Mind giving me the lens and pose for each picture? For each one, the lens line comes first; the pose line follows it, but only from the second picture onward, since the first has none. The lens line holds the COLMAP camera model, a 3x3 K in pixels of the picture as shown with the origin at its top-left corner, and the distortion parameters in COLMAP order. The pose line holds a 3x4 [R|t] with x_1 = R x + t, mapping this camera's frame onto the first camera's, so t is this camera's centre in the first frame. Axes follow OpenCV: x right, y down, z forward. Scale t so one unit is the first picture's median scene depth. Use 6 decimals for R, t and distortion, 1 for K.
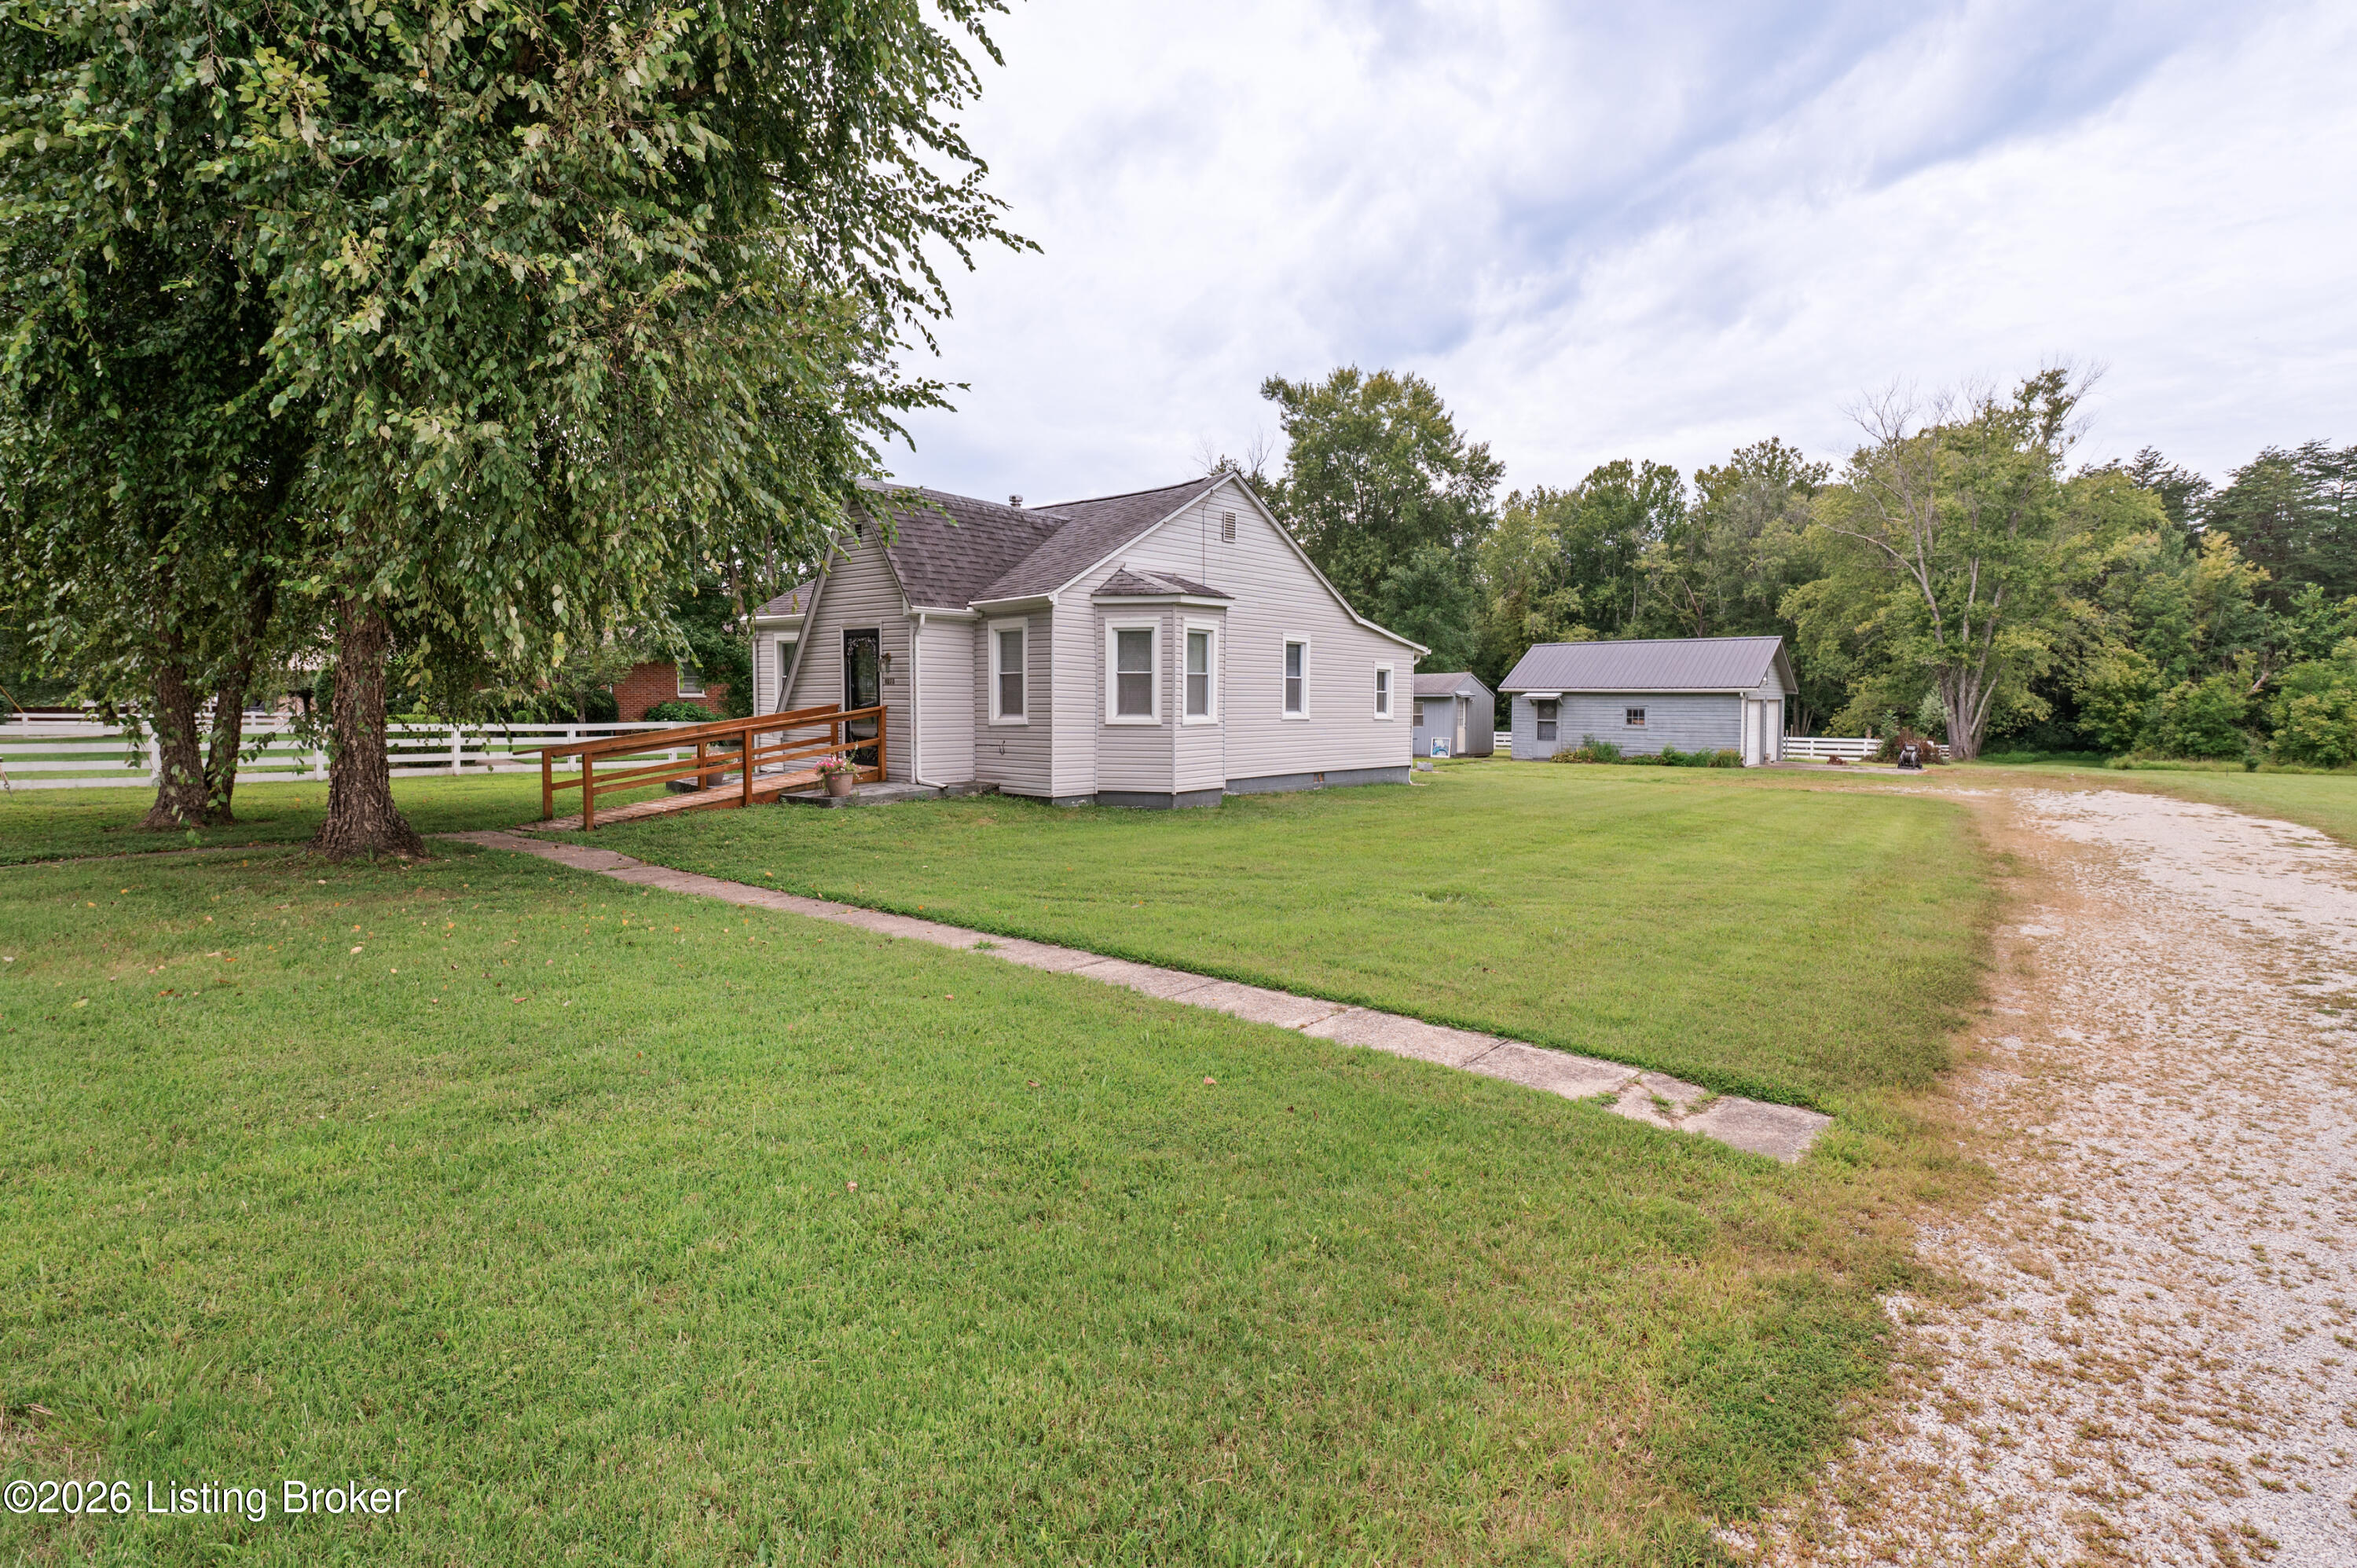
lens RADIAL K [[1132.3, 0, 1214.5], [0, 1132.3, 766.9], [0, 0, 1]] dist [0.001250, 0.000304]
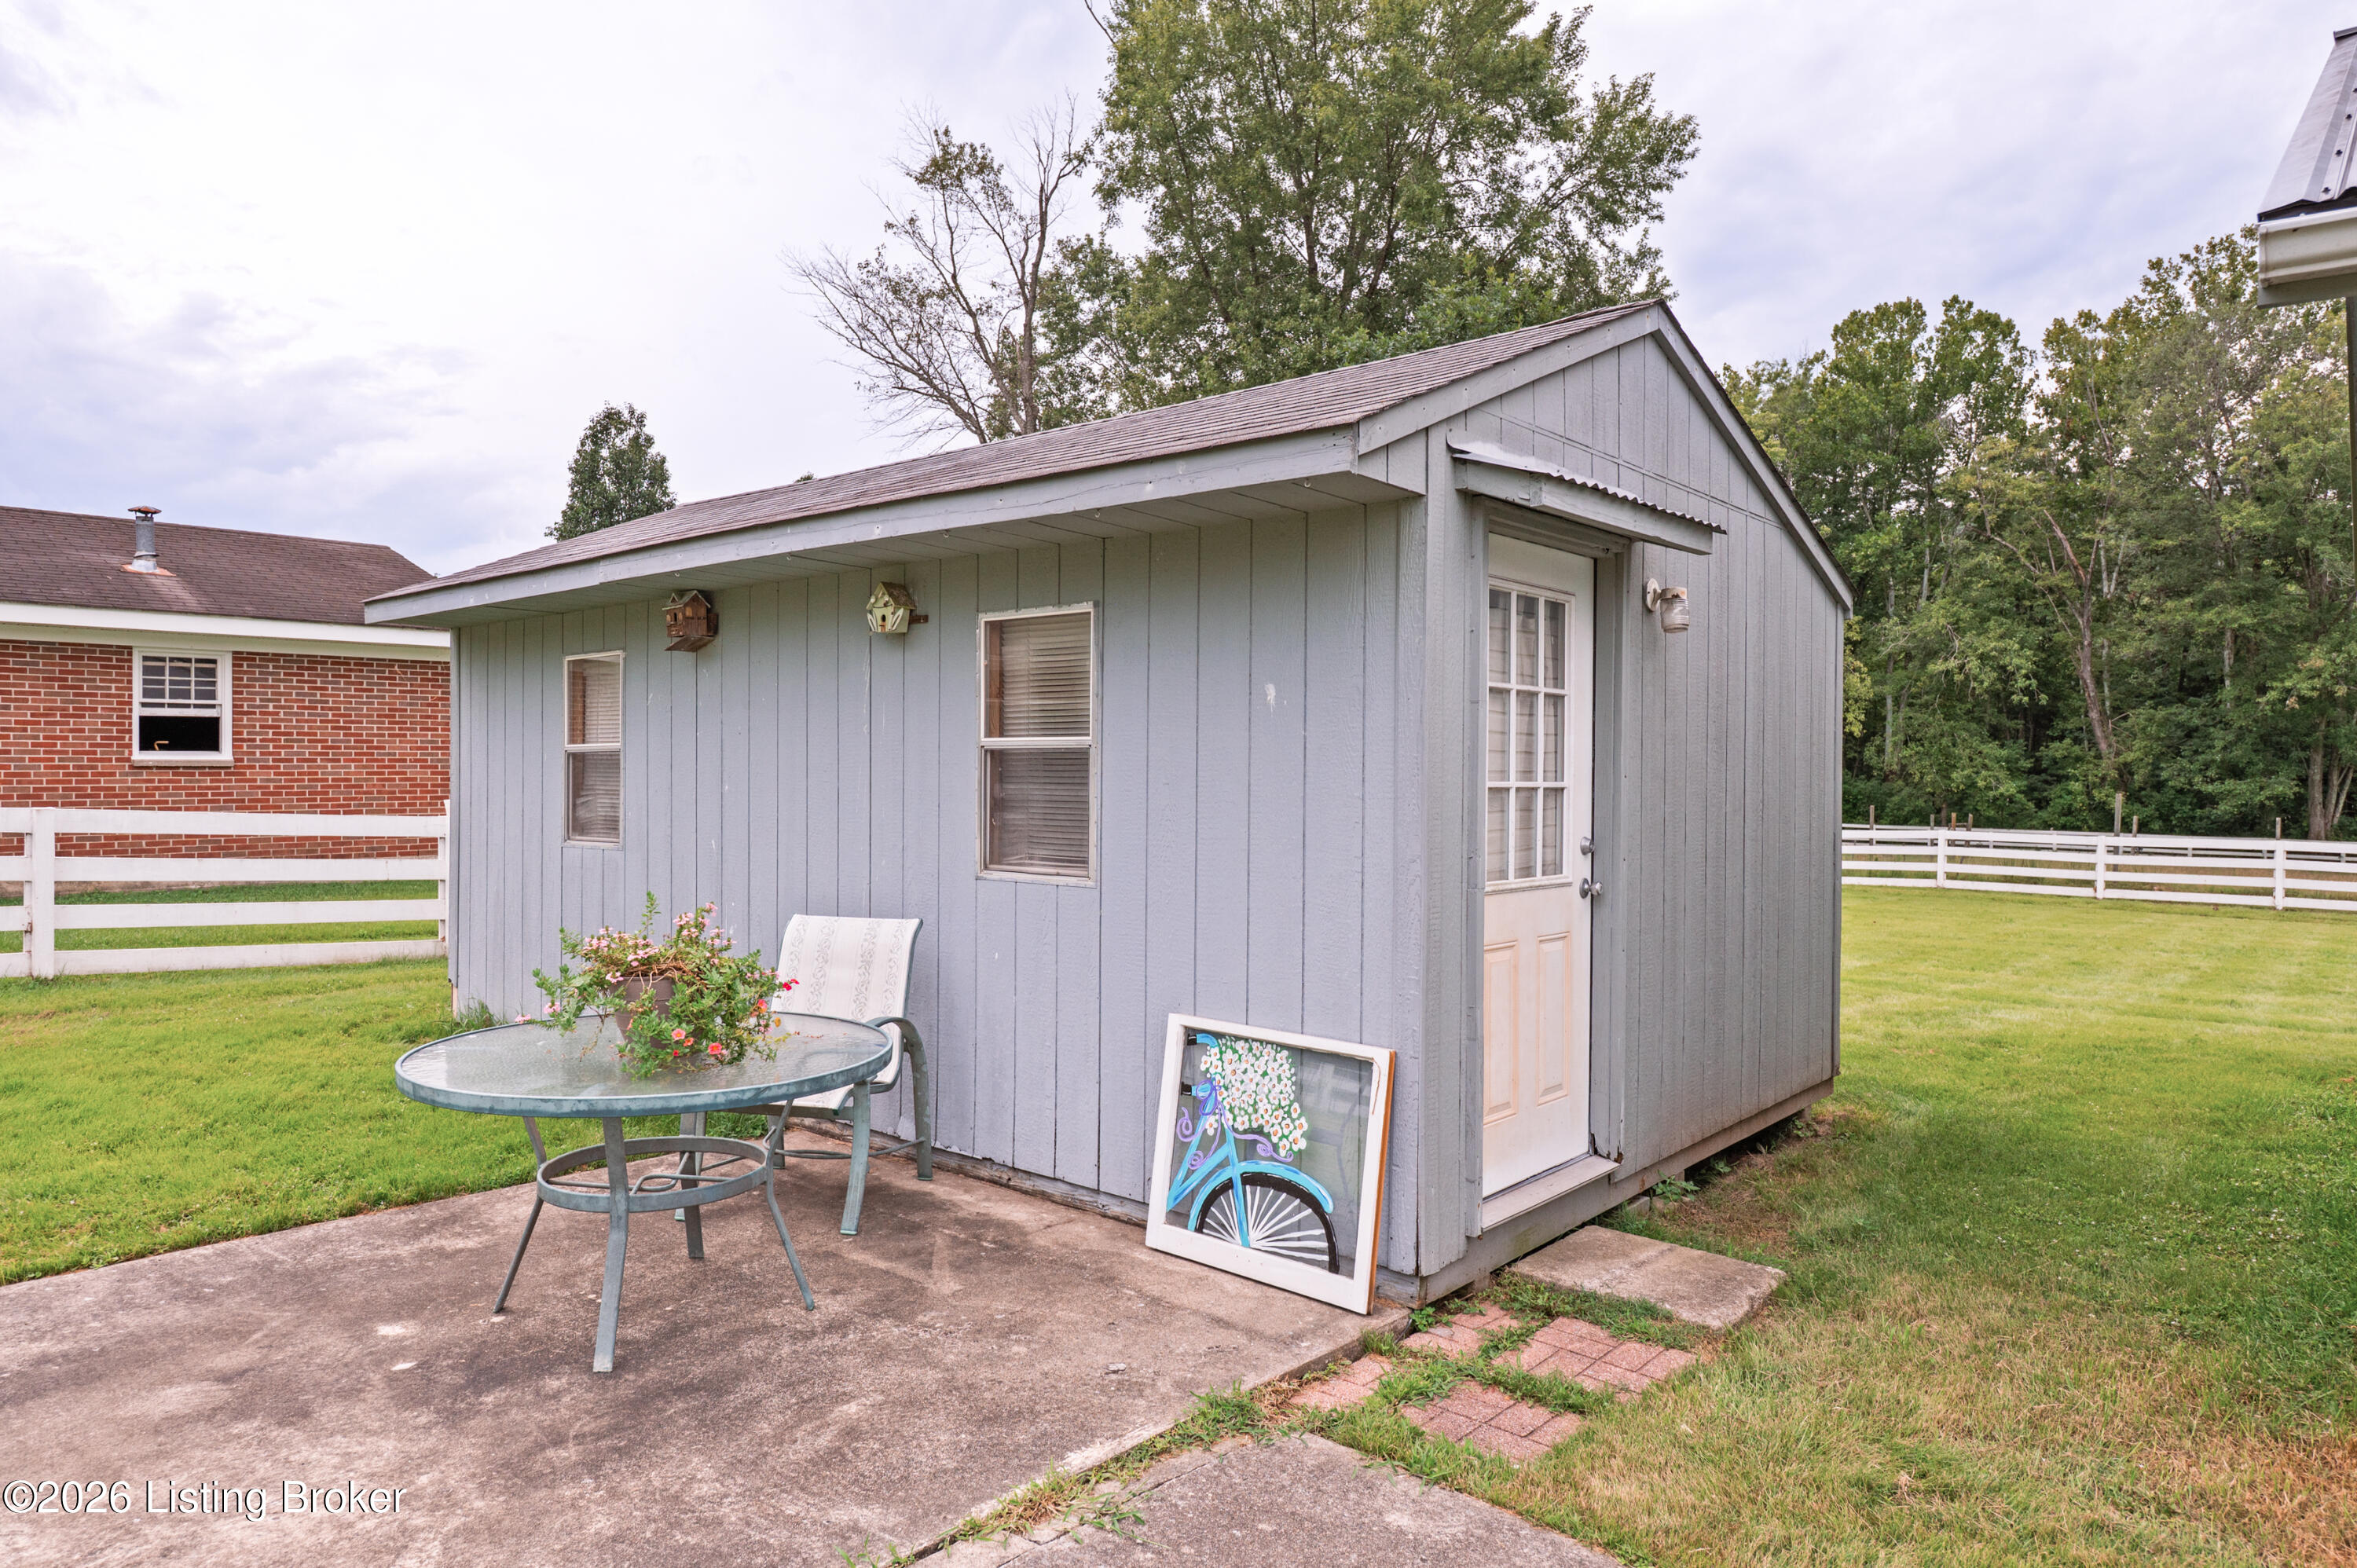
lens RADIAL K [[1326.6, 0, 1178.1], [0, 1326.6, 775.1], [0, 0, 1]] dist [0.000067, -0.000894]
pose [[0.995383, 0.007783, -0.095671, 0.129901], [-0.012407, 0.998778, -0.047833, -0.023777], [0.095181, 0.048799, 0.994263, 0.556946]]
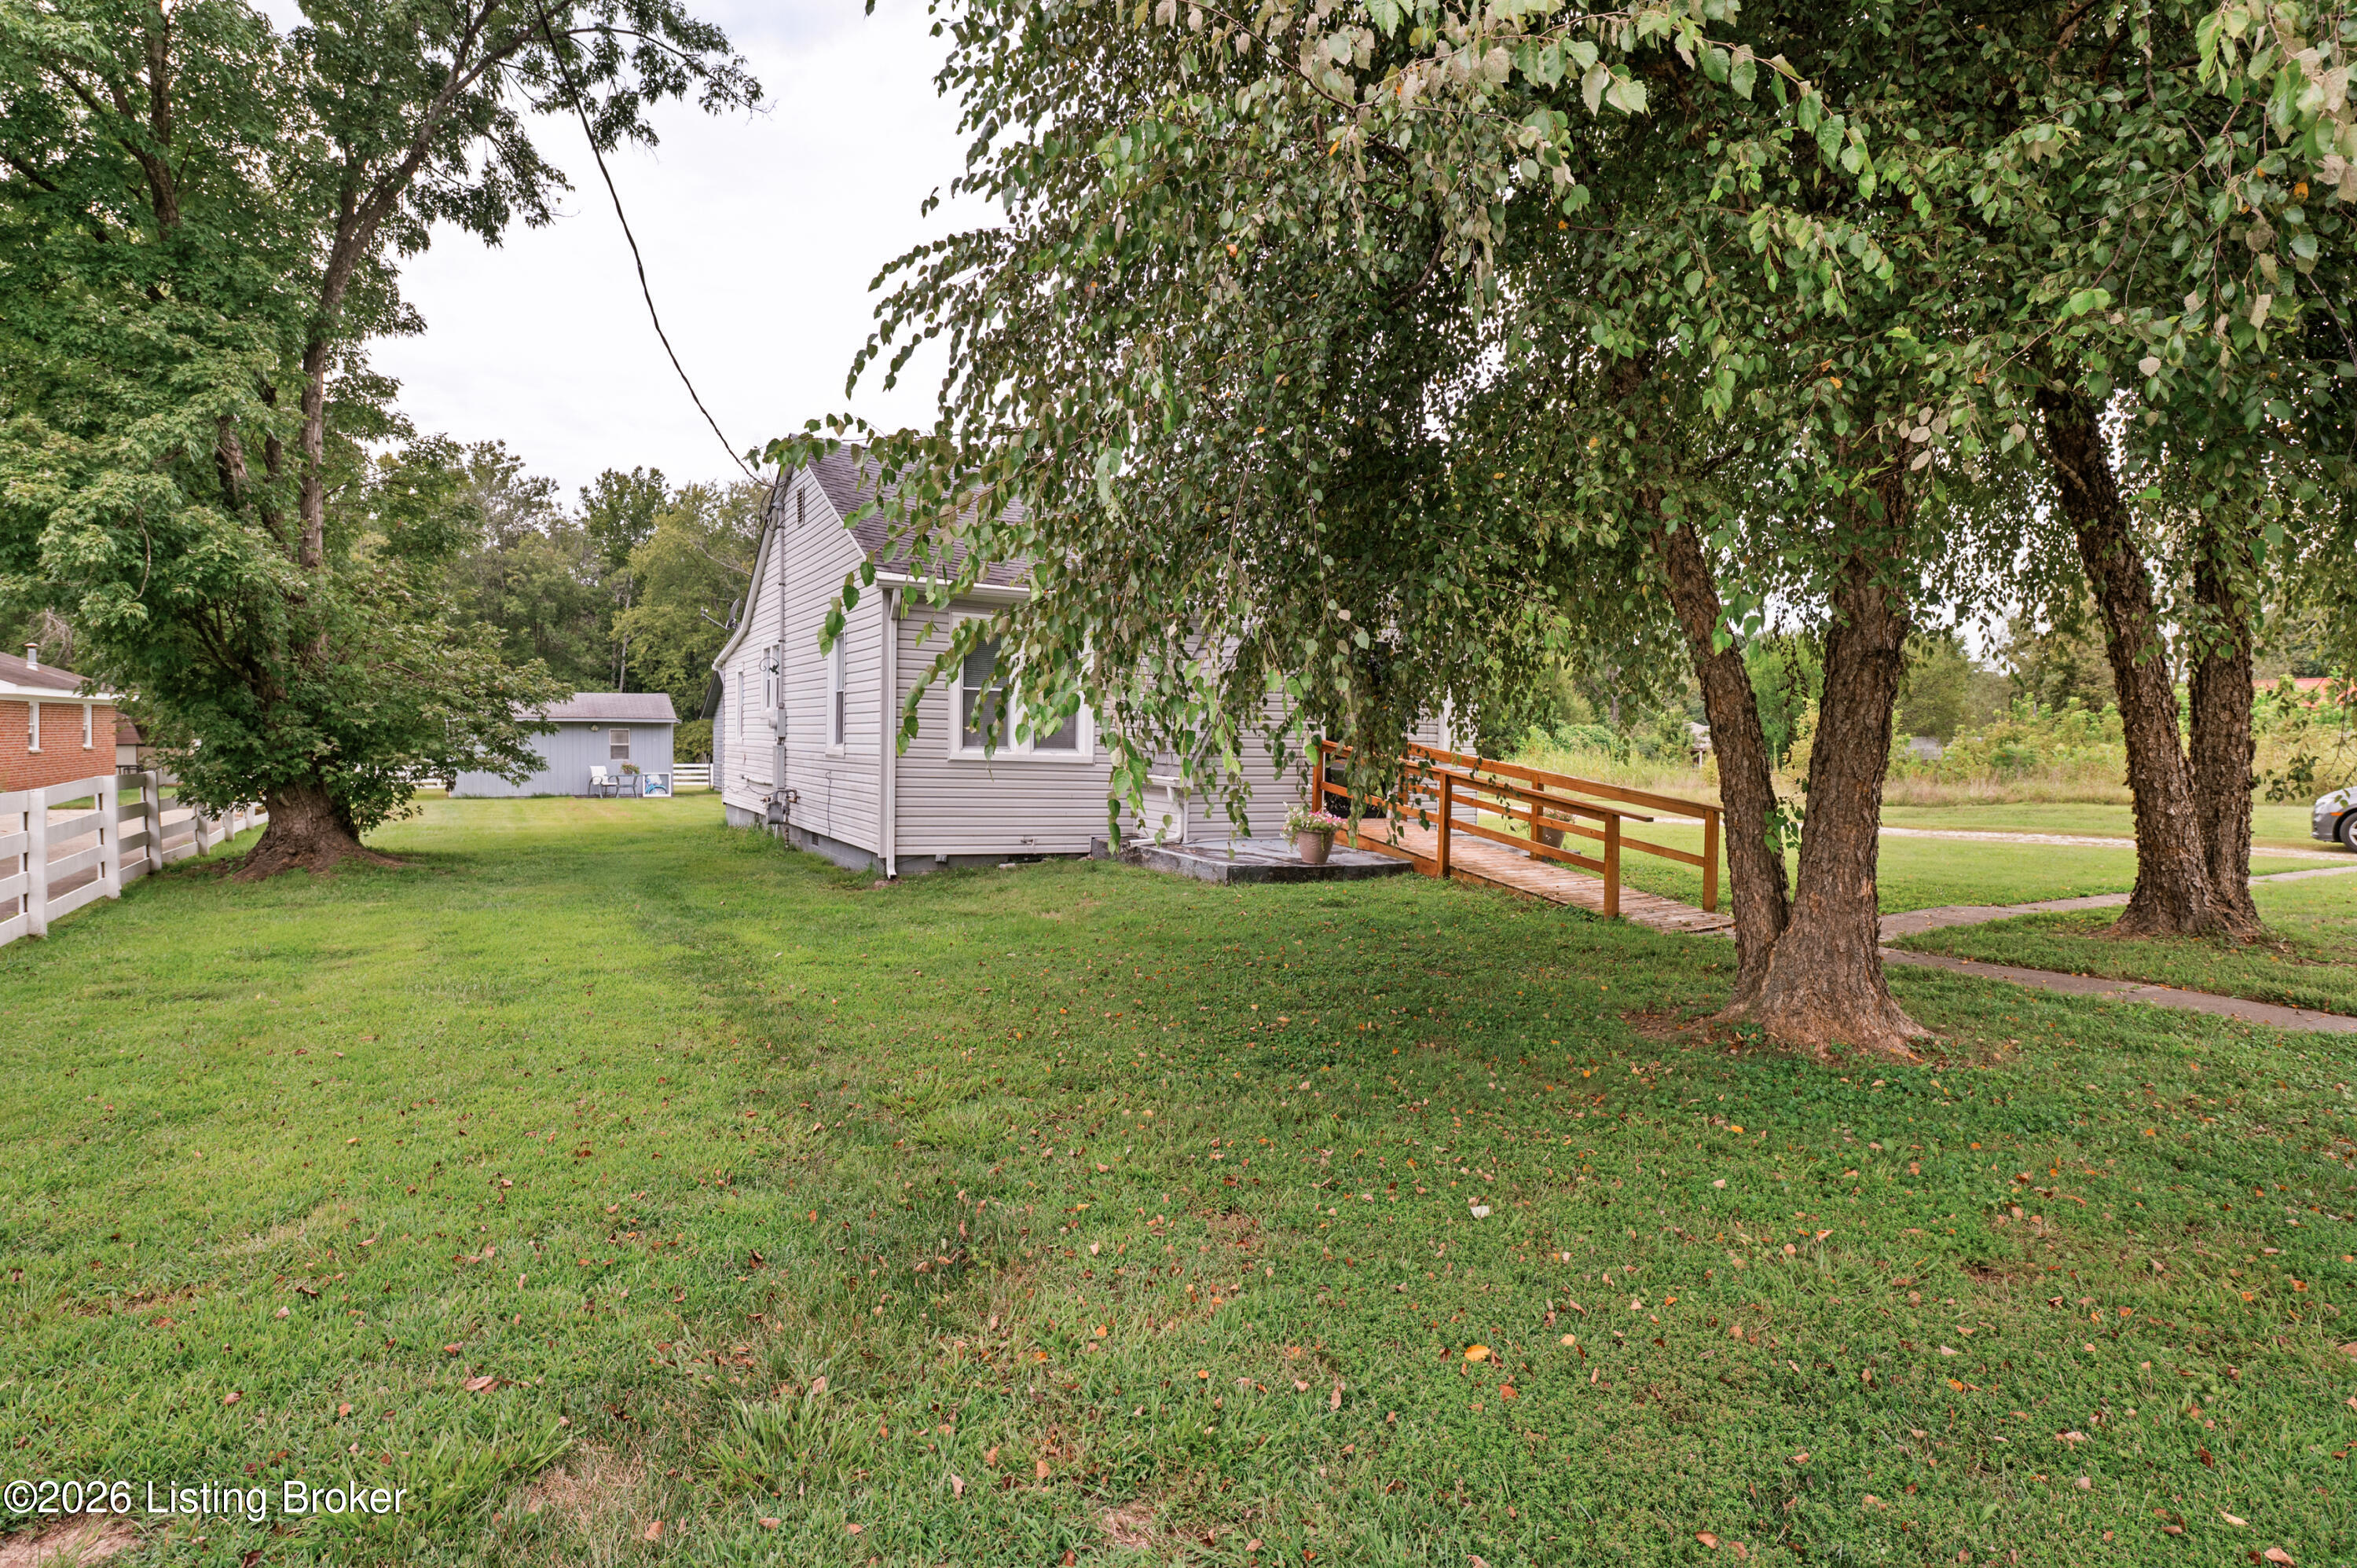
lens RADIAL K [[1198.3, 0, 1194.4], [0, 1198.3, 758.7], [0, 0, 1]] dist [-0.004419, -0.000791]
pose [[0.364254, -0.011754, 0.931225, -0.287184], [0.040798, 0.999162, -0.003346, -0.009985], [-0.930405, 0.039211, 0.364429, 0.189625]]
